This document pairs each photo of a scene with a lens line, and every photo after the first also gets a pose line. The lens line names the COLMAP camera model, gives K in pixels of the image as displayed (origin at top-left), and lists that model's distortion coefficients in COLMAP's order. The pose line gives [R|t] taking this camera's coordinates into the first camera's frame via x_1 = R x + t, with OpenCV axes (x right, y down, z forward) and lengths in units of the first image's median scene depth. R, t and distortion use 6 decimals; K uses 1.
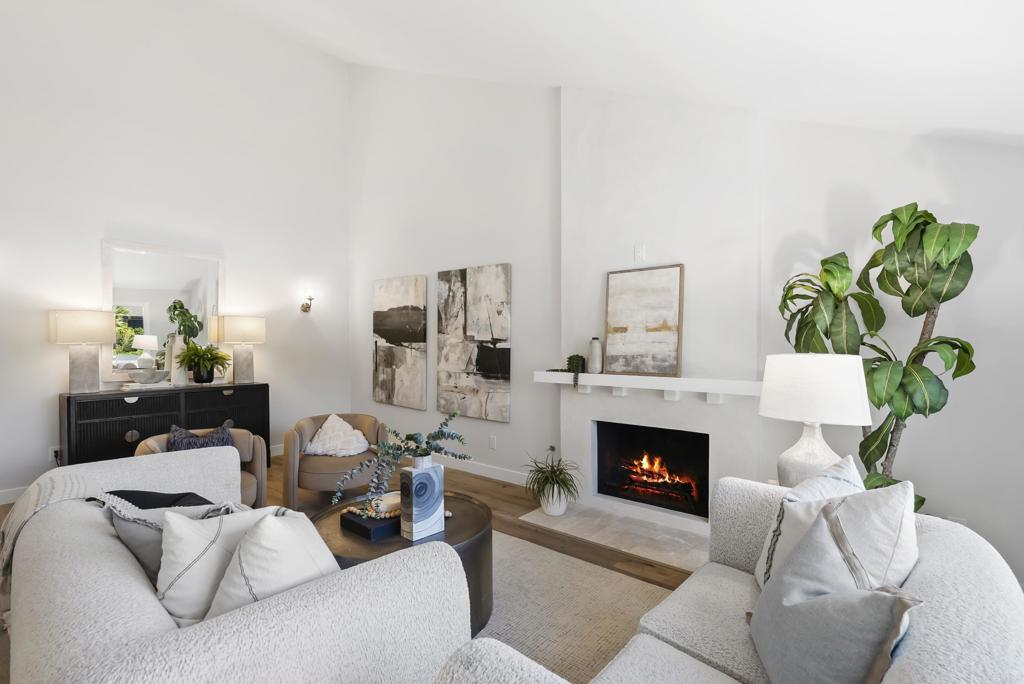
lens RADIAL K [[467.8, 0, 511.1], [0, 467.8, 338.4], [0, 0, 1]] dist [-0.003520, 0.001240]
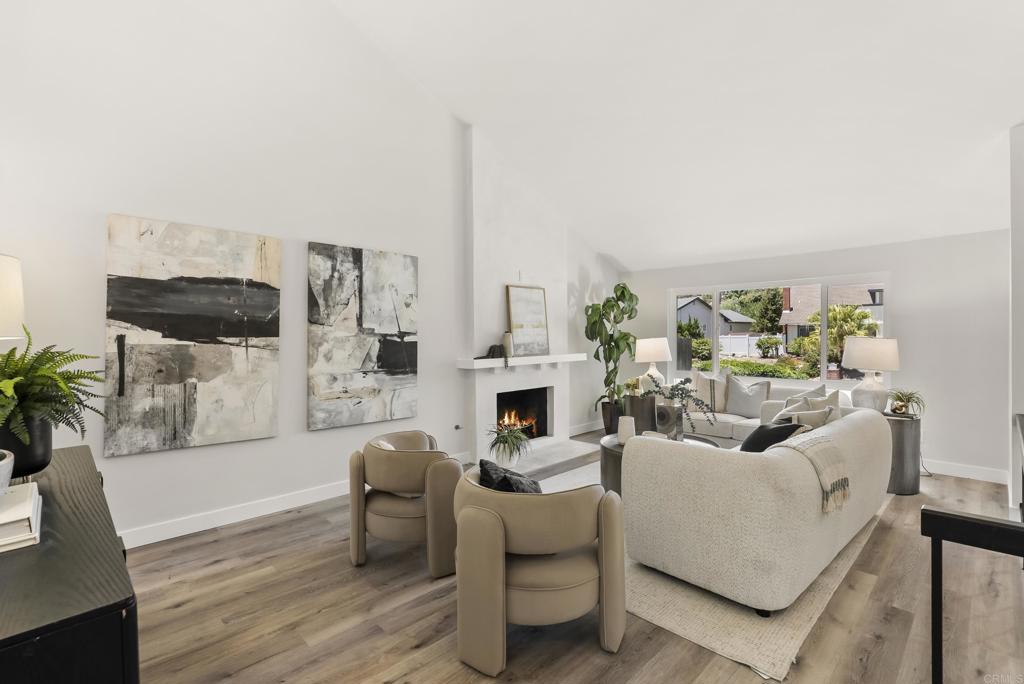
lens RADIAL K [[467.8, 0, 511.1], [0, 467.8, 338.4], [0, 0, 1]] dist [-0.003520, 0.001240]
pose [[0.108246, 0.004620, 0.994113, -0.926155], [0.011866, 0.999912, -0.005939, 0.021329], [-0.994053, 0.012439, 0.108182, 0.655350]]
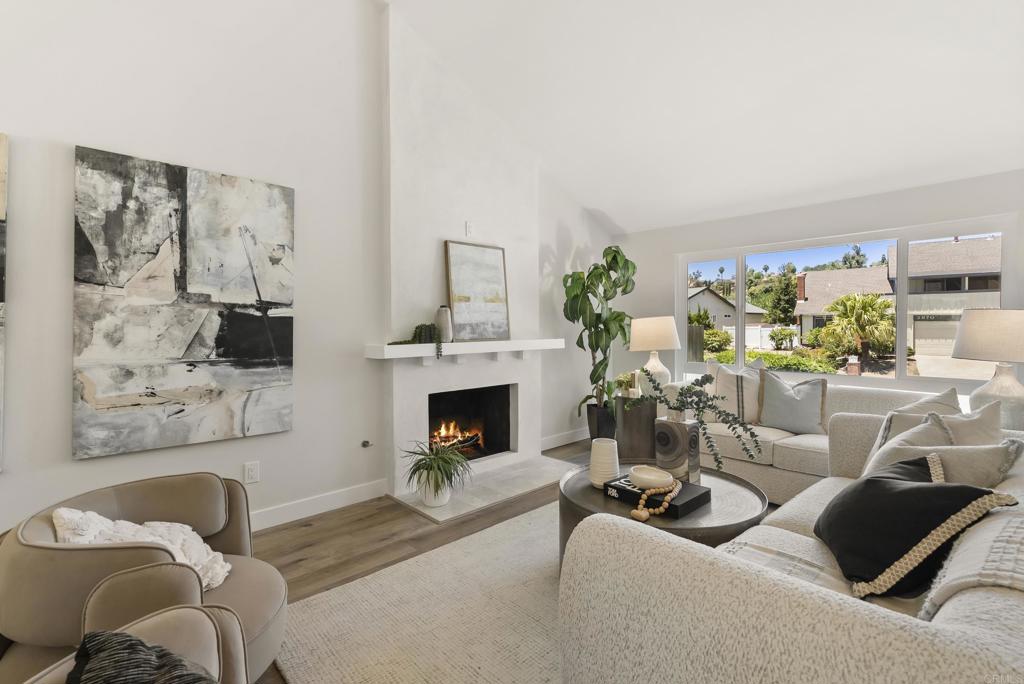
lens RADIAL K [[467.5, 0, 511.5], [0, 467.5, 332.4], [0, 0, 1]] dist [-0.002883, 0.000226]
pose [[0.123805, -0.000169, 0.992307, -0.588959], [0.009167, 0.999958, -0.000973, 0.043666], [-0.992264, 0.009217, 0.123801, 0.580175]]
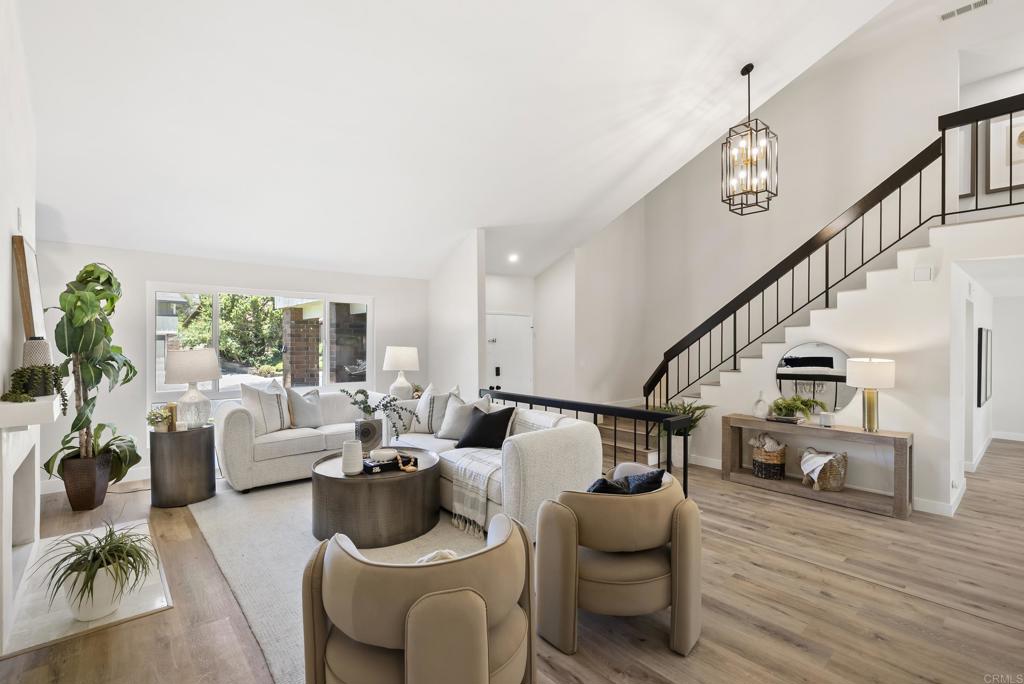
lens RADIAL K [[466.3, 0, 512.0], [0, 466.3, 342.0], [0, 0, 1]] dist [-0.000637, 0.000600]
pose [[-0.987774, 0.011965, 0.155434, -0.436561], [0.012939, 0.999902, 0.005255, 0.009505], [-0.155356, 0.007202, -0.987832, 1.190654]]
